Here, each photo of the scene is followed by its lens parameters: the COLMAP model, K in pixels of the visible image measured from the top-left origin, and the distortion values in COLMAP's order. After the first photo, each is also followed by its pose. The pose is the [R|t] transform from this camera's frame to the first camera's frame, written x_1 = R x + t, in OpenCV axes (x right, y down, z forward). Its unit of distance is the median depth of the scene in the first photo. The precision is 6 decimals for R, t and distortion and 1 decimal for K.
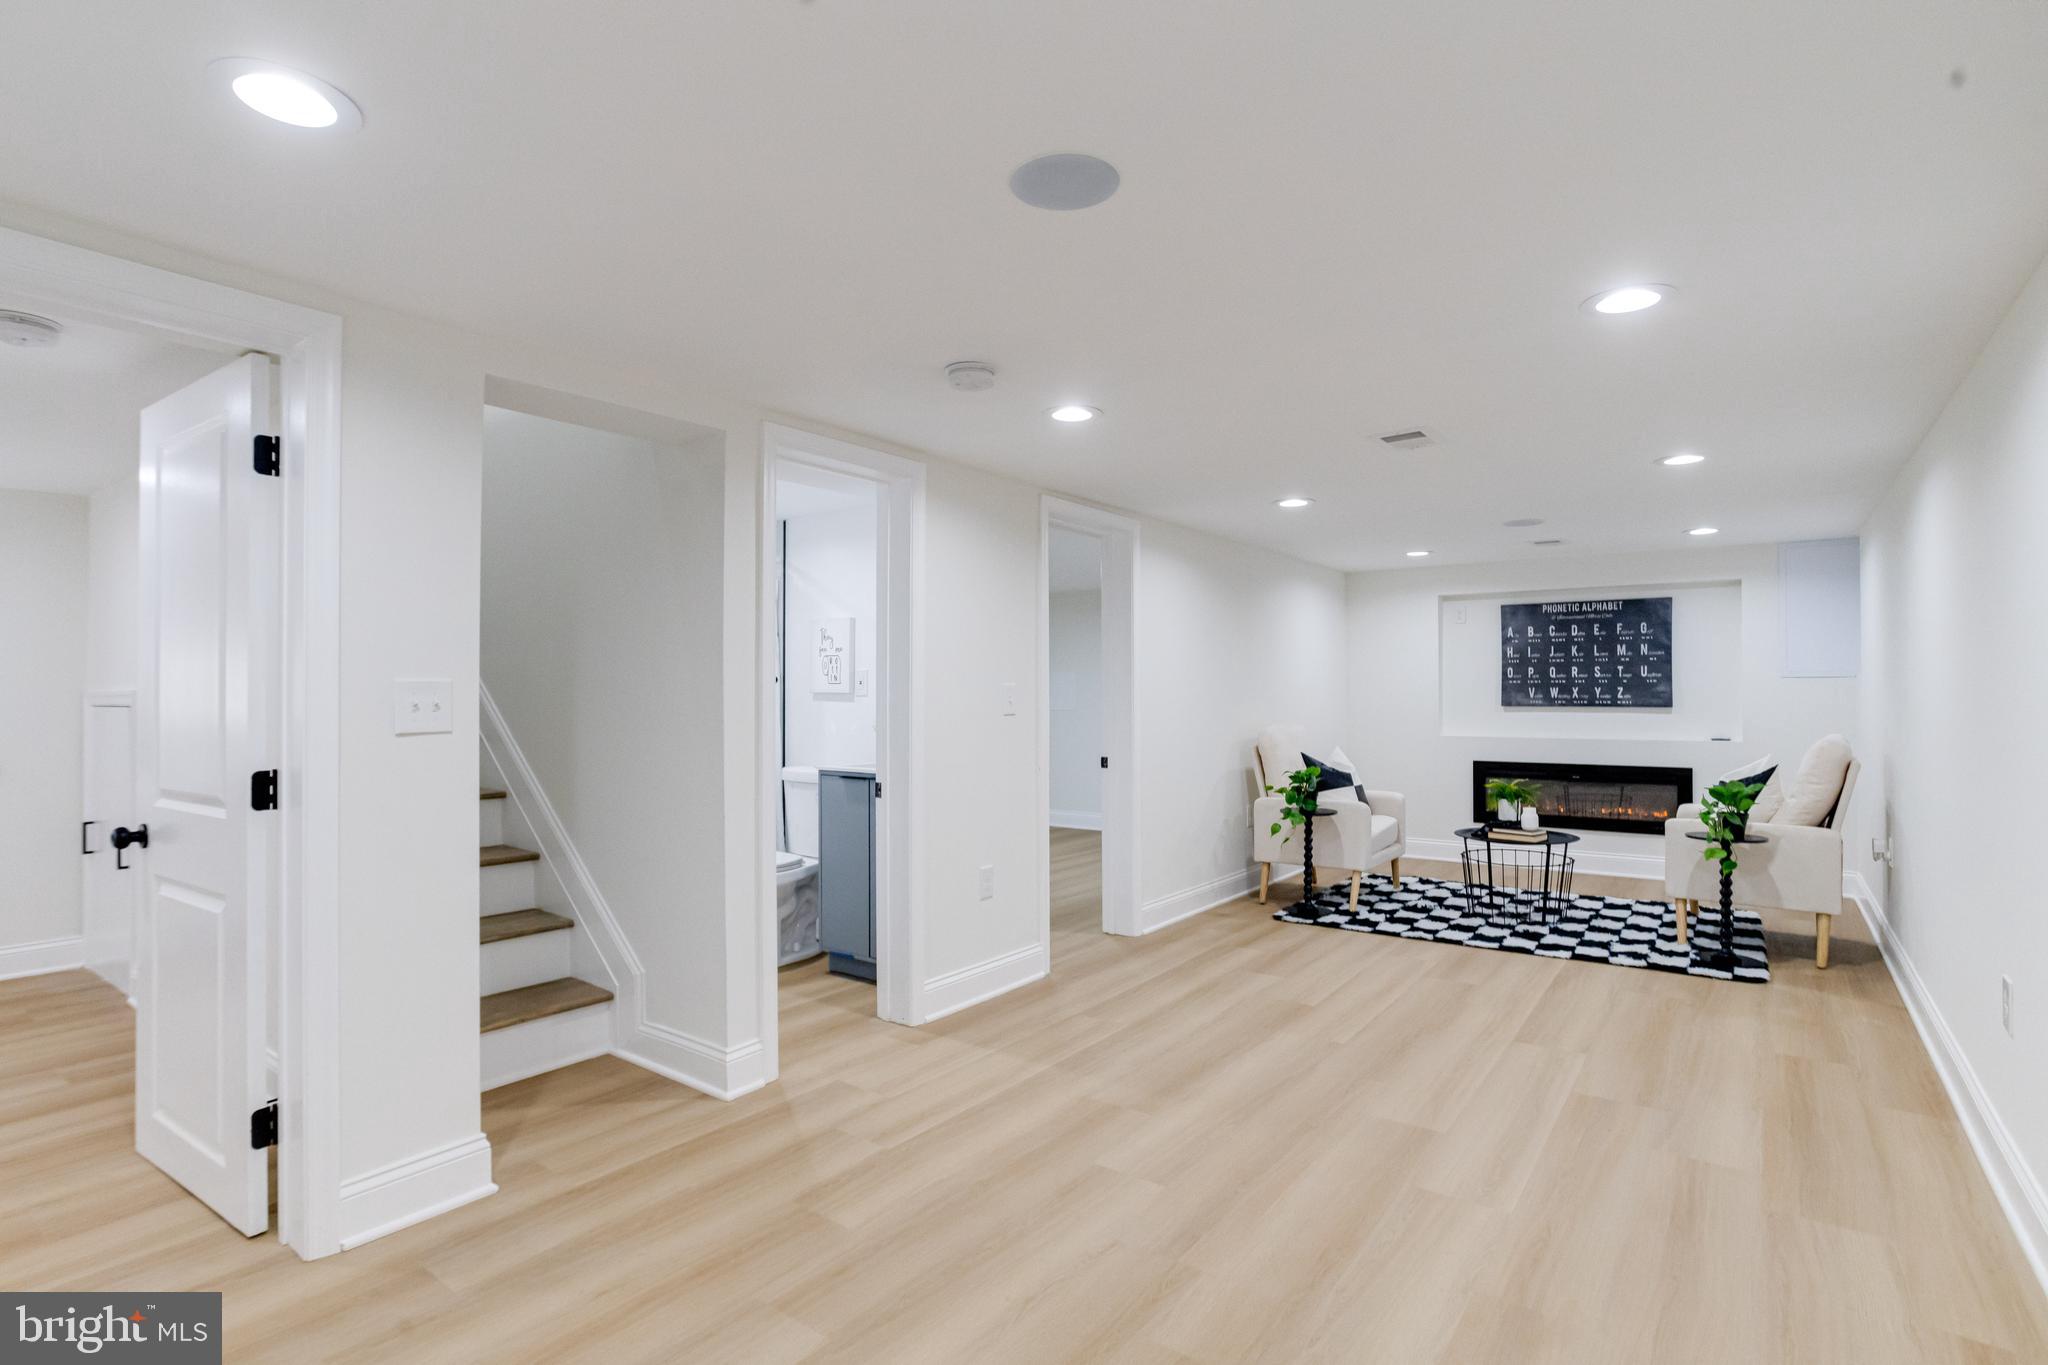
lens RADIAL K [[1047.8, 0, 1024.1], [0, 1047.8, 676.6], [0, 0, 1]] dist [-0.036647, 0.017664]
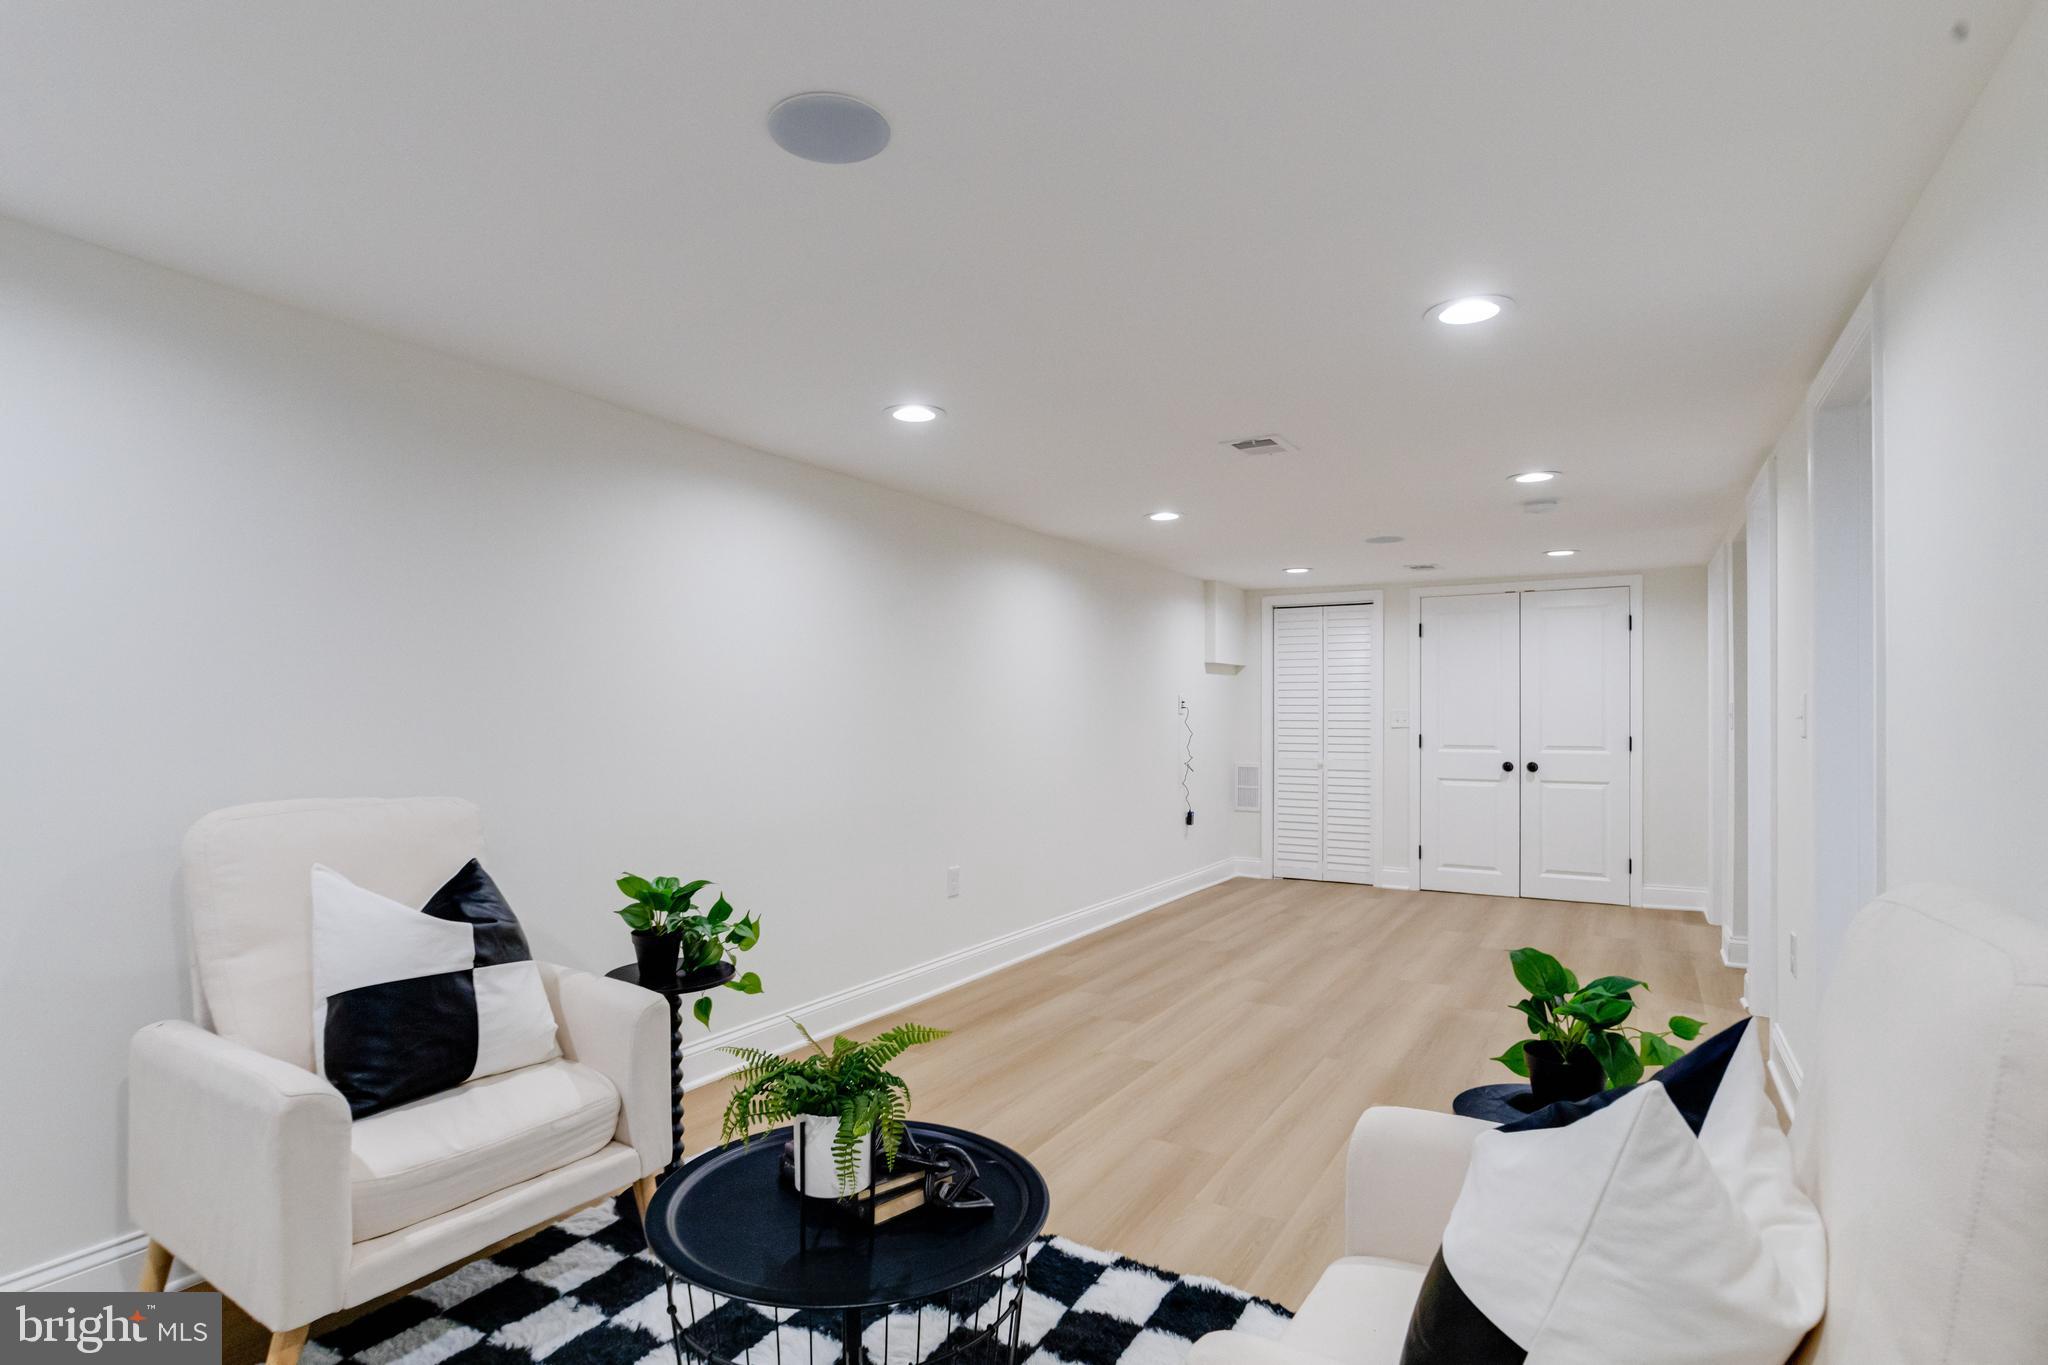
lens RADIAL K [[1050.8, 0, 991.7], [0, 1050.8, 687.6], [0, 0, 1]] dist [-0.044182, 0.018043]
pose [[-0.998101, -0.004324, -0.061444, 0.451320], [-0.001769, 0.999134, -0.041568, 0.020529], [0.061571, -0.041380, -0.997245, 1.304376]]
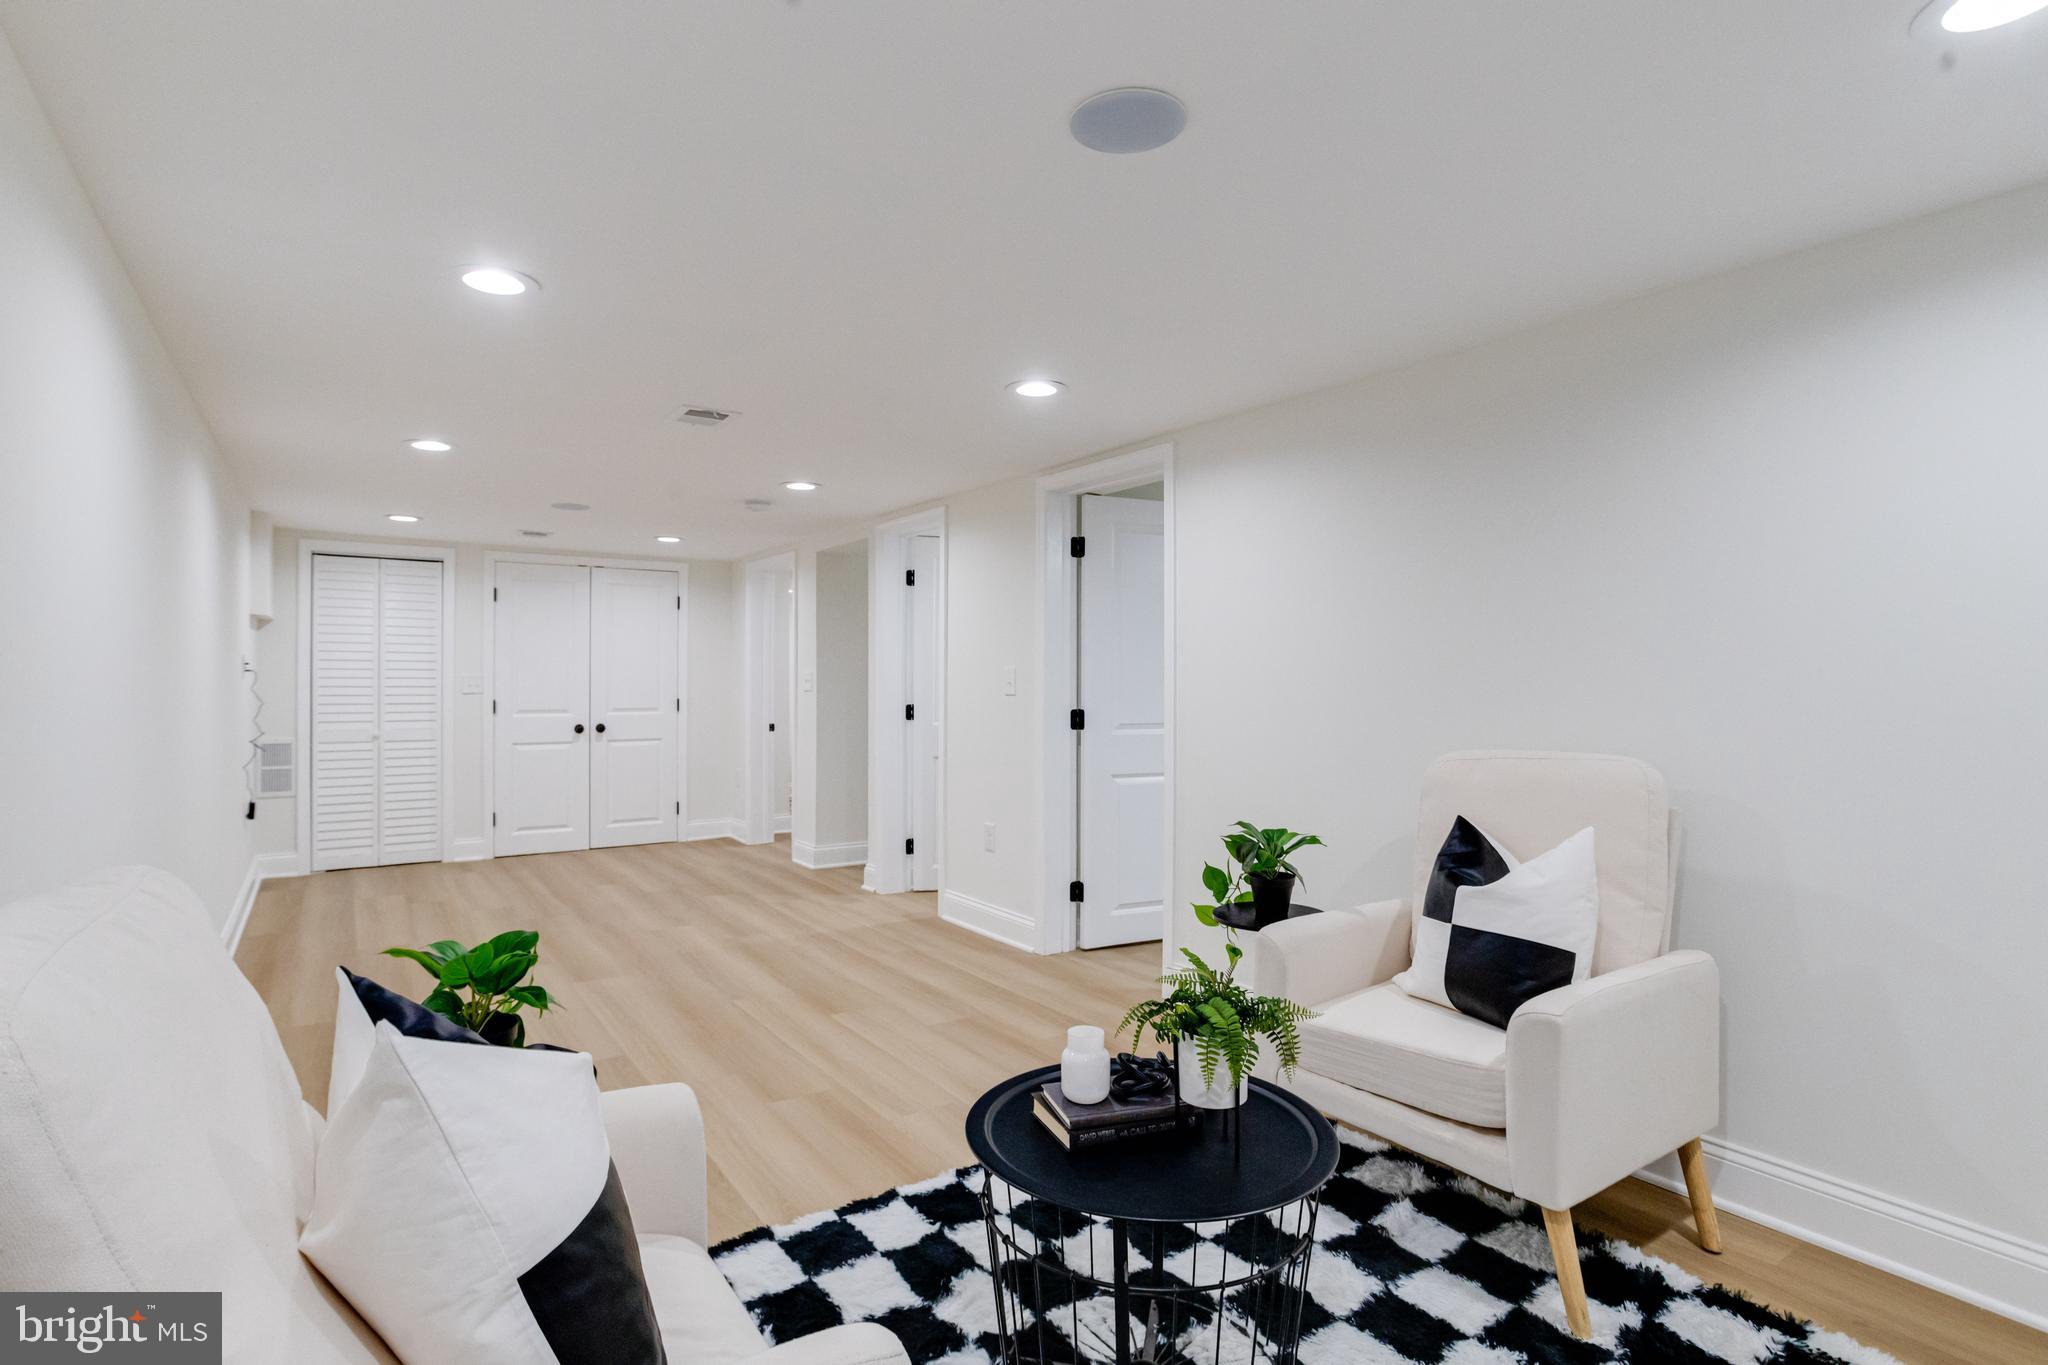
lens RADIAL K [[1014.5, 0, 1031.4], [0, 1014.5, 668.2], [0, 0, 1]] dist [-0.035974, 0.000120]
pose [[-0.338253, -0.013501, -0.940958, 0.779589], [0.012866, 0.999737, -0.018969, 0.016577], [0.940967, -0.018523, -0.337990, 1.074543]]
